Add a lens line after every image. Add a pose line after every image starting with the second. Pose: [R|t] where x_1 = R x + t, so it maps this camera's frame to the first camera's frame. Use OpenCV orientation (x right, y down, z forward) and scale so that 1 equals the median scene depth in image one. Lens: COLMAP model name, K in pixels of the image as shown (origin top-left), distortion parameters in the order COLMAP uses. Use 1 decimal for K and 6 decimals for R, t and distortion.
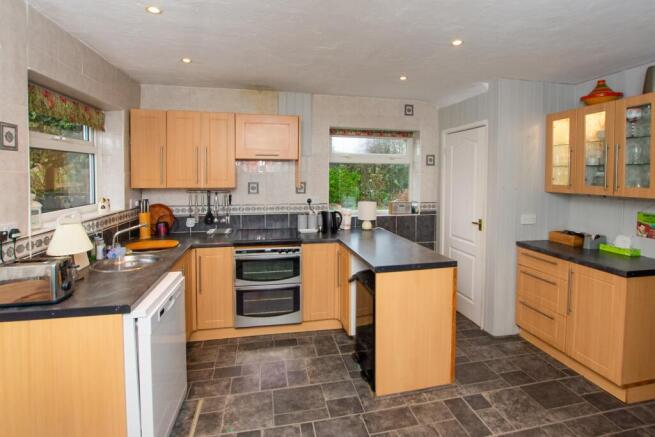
lens RADIAL K [[305.2, 0, 328.0], [0, 305.2, 235.9], [0, 0, 1]] dist [-0.020172, -0.000177]
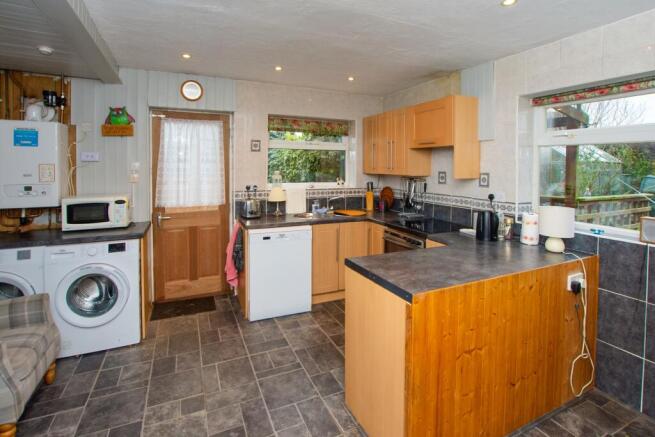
lens RADIAL K [[304.4, 0, 327.5], [0, 304.4, 218.5], [0, 0, 1]] dist [-0.000122, -0.000096]
pose [[0.245085, 0.161242, -0.955999, 0.784648], [-0.201499, 0.973012, 0.112454, -0.083271], [0.948331, 0.165072, 0.270961, 0.518033]]
